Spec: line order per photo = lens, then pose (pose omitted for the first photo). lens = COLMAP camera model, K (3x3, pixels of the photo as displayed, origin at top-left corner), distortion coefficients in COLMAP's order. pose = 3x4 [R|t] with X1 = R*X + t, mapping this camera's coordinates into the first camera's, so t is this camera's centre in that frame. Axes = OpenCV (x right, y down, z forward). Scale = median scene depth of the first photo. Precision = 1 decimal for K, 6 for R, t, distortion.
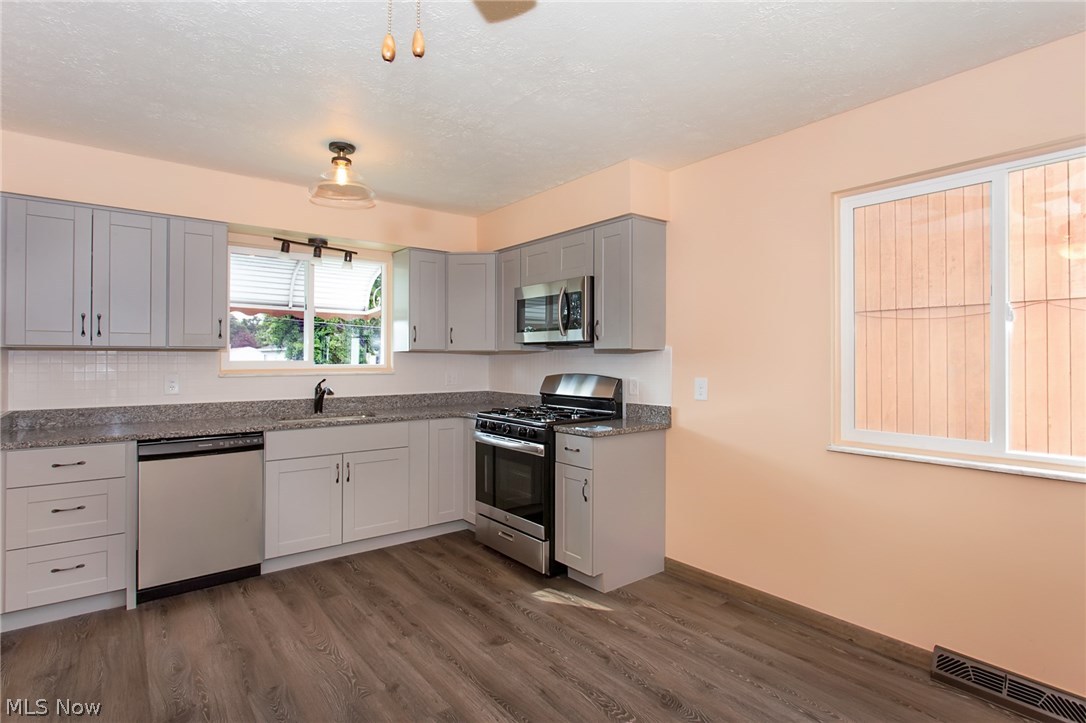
lens RADIAL K [[539.3, 0, 472.2], [0, 539.3, 355.5], [0, 0, 1]] dist [-0.000909, 0.000456]
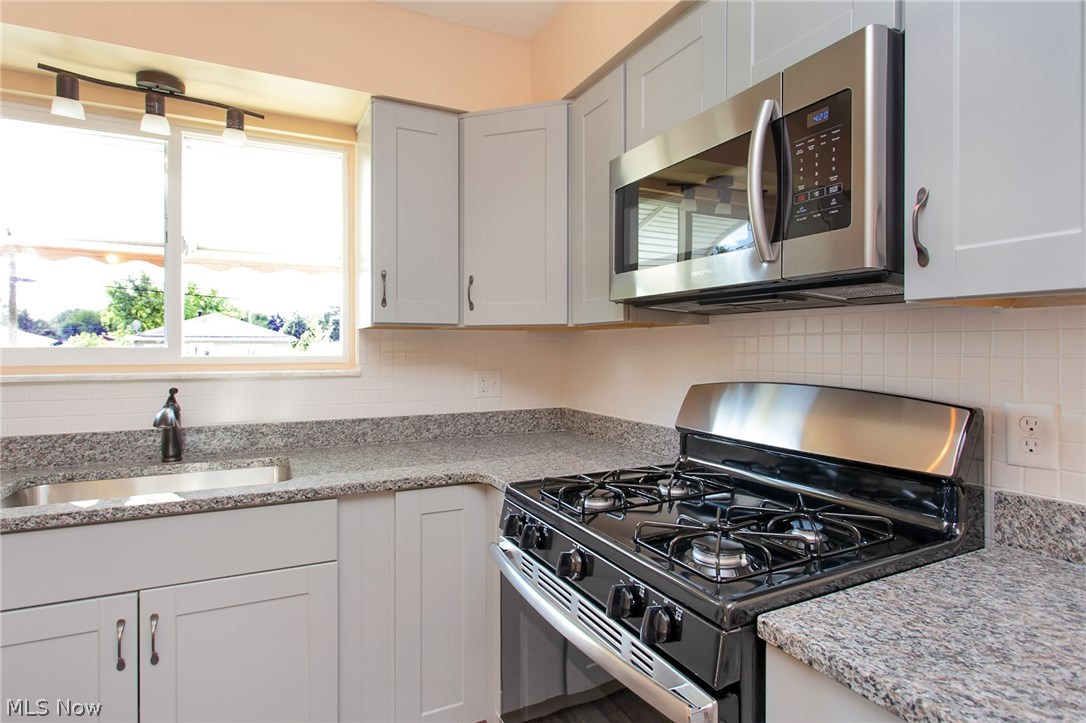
lens RADIAL K [[572.1, 0, 474.4], [0, 572.1, 351.2], [0, 0, 1]] dist [-0.008944, -0.000227]
pose [[0.982464, -0.000008, -0.186452, 0.069509], [0.002036, 0.999941, 0.010688, 0.009652], [0.186441, -0.010880, 0.982406, 0.676499]]
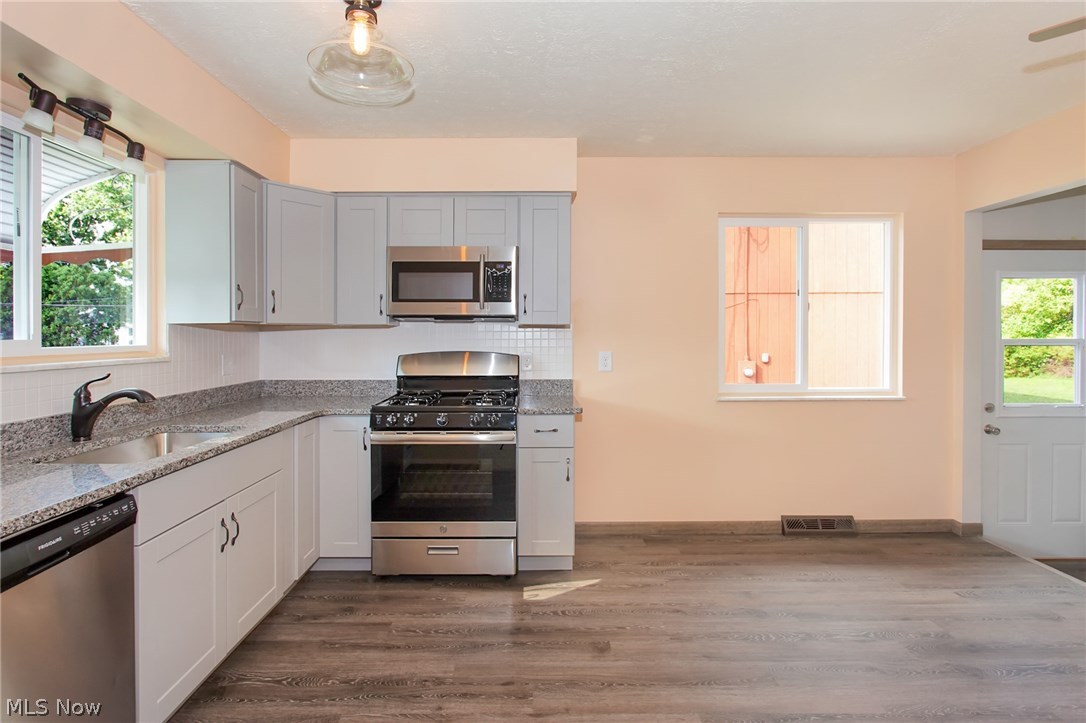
lens RADIAL K [[574.5, 0, 541.1], [0, 574.5, 339.5], [0, 0, 1]] dist [-0.000445, 0.000326]
pose [[0.571699, -0.008790, 0.820416, -0.572249], [-0.003070, 0.999913, 0.012852, 0.001539], [-0.820457, -0.009866, 0.571623, 0.386388]]
